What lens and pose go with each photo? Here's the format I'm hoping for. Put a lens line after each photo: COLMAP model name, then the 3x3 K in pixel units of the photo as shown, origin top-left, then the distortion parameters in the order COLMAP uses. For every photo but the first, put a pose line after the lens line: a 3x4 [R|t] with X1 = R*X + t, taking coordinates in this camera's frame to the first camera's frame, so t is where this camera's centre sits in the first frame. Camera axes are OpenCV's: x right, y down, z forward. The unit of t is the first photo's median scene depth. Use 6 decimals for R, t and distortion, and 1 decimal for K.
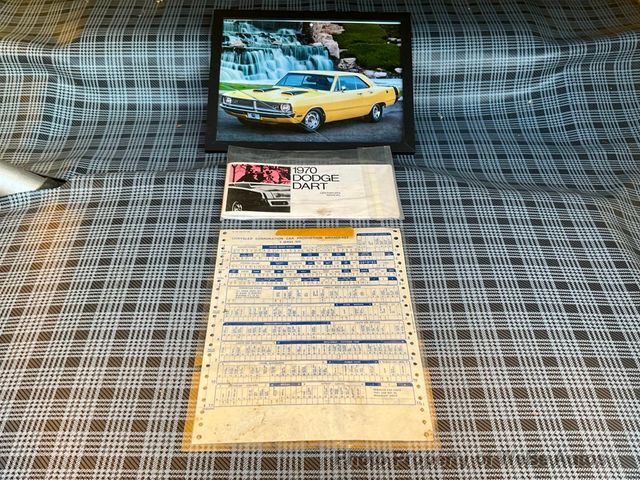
lens RADIAL K [[672.5, 0, 321.3], [0, 672.5, 238.9], [0, 0, 1]] dist [0.065923, 0.000000]
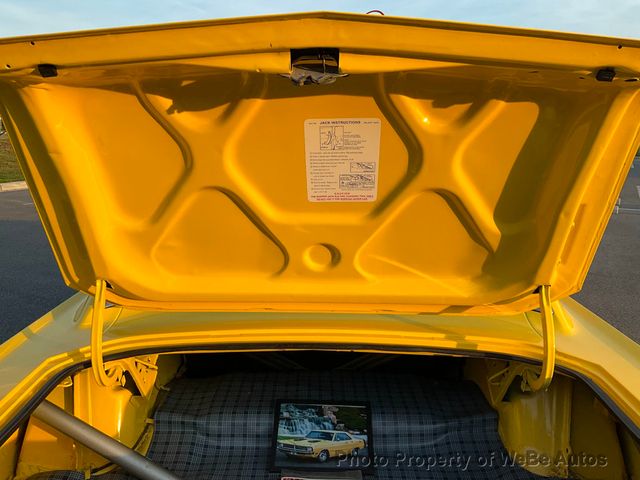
lens RADIAL K [[527.0, 0, 323.1], [0, 527.0, 238.0], [0, 0, 1]] dist [0.041094, -0.070575]
pose [[0.999808, 0.019544, 0.001436, -0.026805], [-0.015718, 0.843550, -0.536821, 0.117314], [-0.011703, 0.536695, 0.843695, -0.649863]]
